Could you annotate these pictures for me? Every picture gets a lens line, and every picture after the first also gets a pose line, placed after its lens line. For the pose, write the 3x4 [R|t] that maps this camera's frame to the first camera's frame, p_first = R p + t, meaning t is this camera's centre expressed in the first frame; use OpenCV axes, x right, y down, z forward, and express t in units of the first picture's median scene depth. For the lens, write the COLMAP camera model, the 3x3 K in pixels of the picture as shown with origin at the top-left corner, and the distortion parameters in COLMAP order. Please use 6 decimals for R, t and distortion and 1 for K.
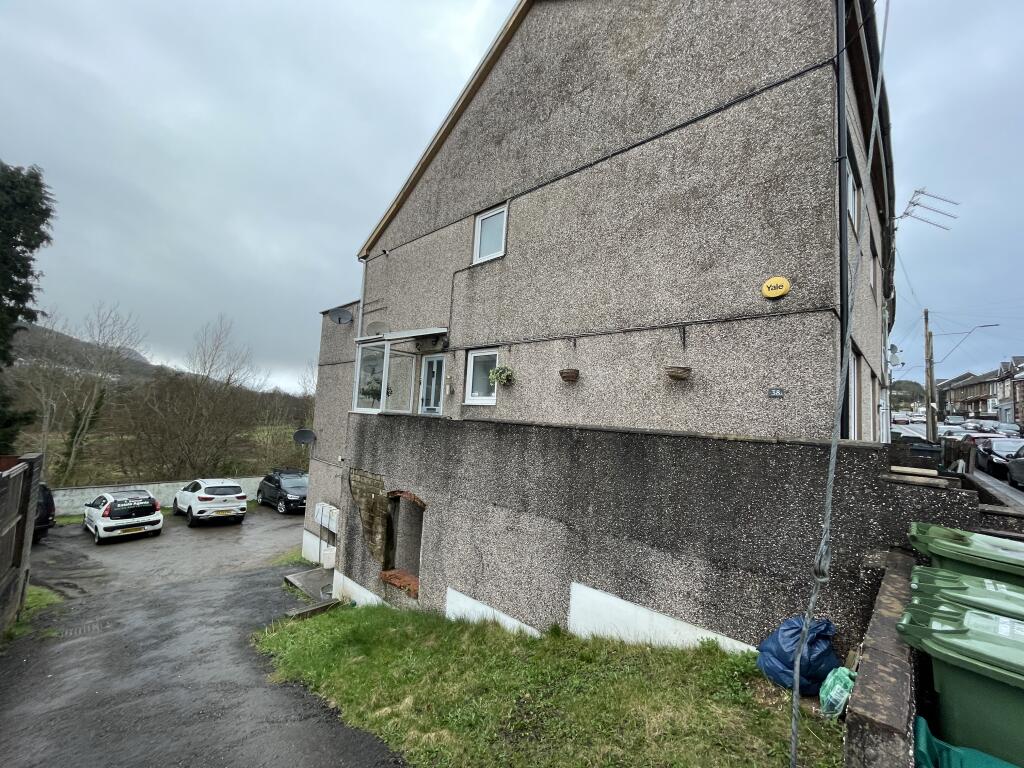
lens RADIAL K [[413.7, 0, 510.6], [0, 413.7, 387.0], [0, 0, 1]] dist [0.001435, -0.000001]
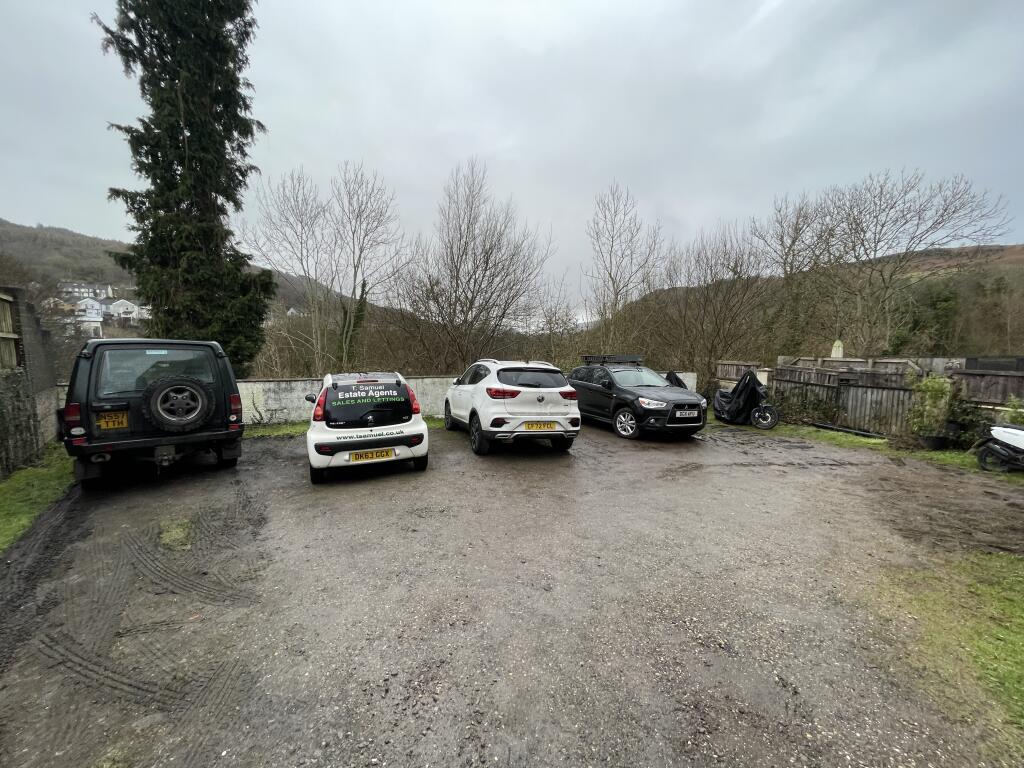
lens RADIAL K [[413.7, 0, 510.6], [0, 413.7, 387.0], [0, 0, 1]] dist [0.001435, -0.000001]
pose [[0.871641, -0.007610, -0.490085, -0.522721], [0.082413, 0.987920, 0.131234, 0.209327], [0.483166, -0.154778, 0.861739, 0.640137]]
